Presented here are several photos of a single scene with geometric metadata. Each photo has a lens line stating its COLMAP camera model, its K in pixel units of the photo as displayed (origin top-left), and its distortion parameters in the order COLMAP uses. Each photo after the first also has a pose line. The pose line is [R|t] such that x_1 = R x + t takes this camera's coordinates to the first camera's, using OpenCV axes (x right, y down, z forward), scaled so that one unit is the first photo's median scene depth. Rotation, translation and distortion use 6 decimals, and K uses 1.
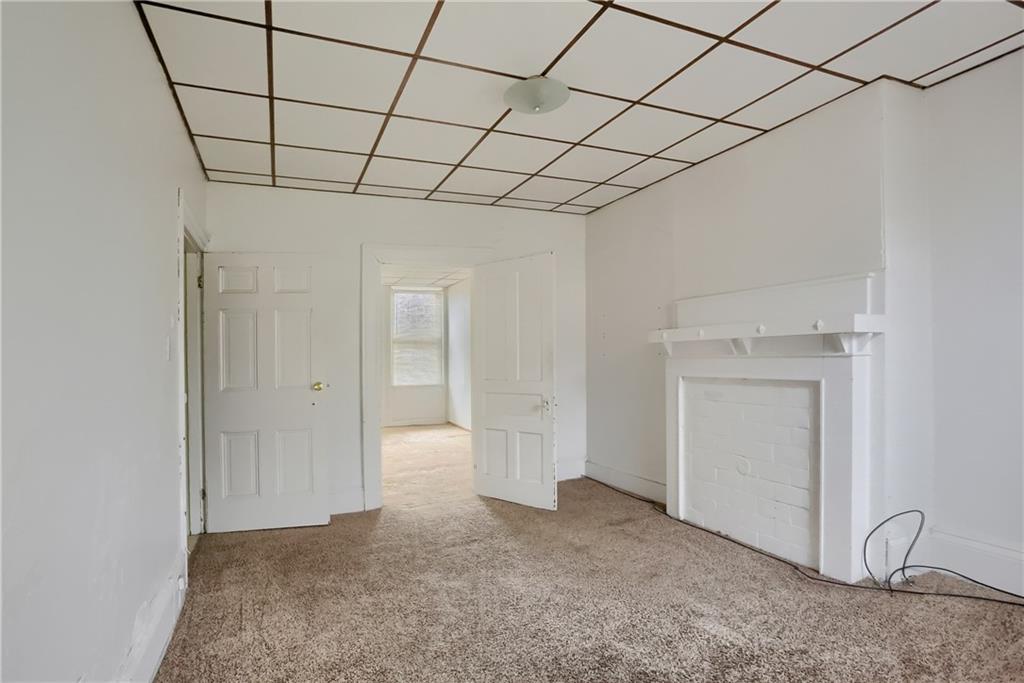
lens RADIAL K [[501.0, 0, 510.7], [0, 501.0, 362.7], [0, 0, 1]] dist [-0.092356, 0.066308]
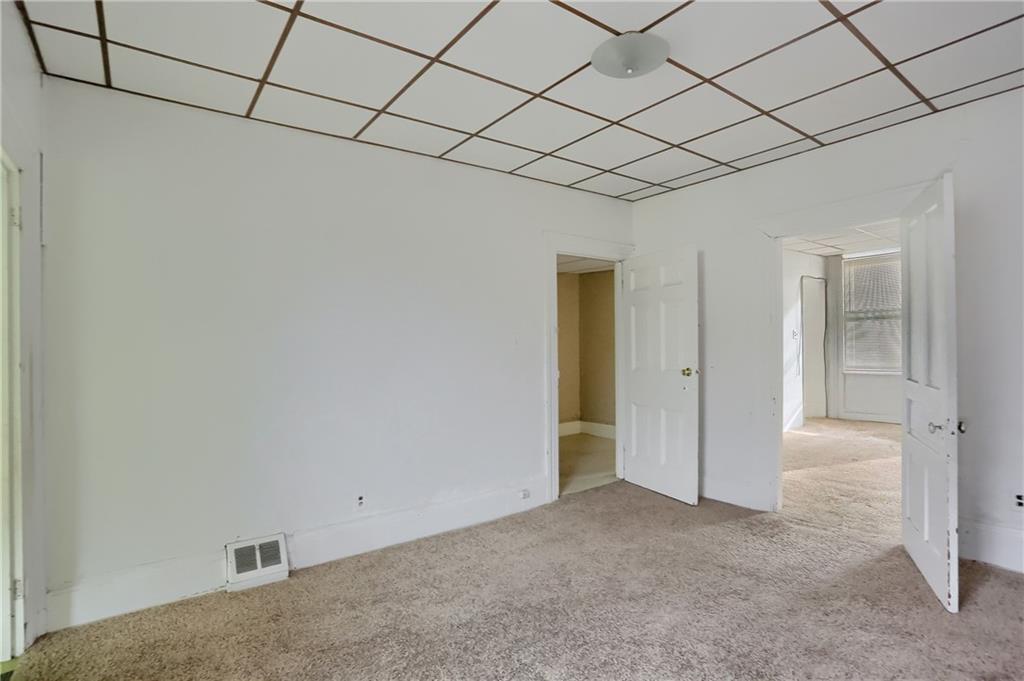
lens RADIAL K [[499.3, 0, 507.6], [0, 499.3, 329.1], [0, 0, 1]] dist [-0.096050, 0.065359]
pose [[0.245880, -0.008204, -0.969265, 0.549365], [-0.000945, 0.999962, -0.008703, -0.033217], [0.969300, 0.003055, 0.245863, 0.381135]]
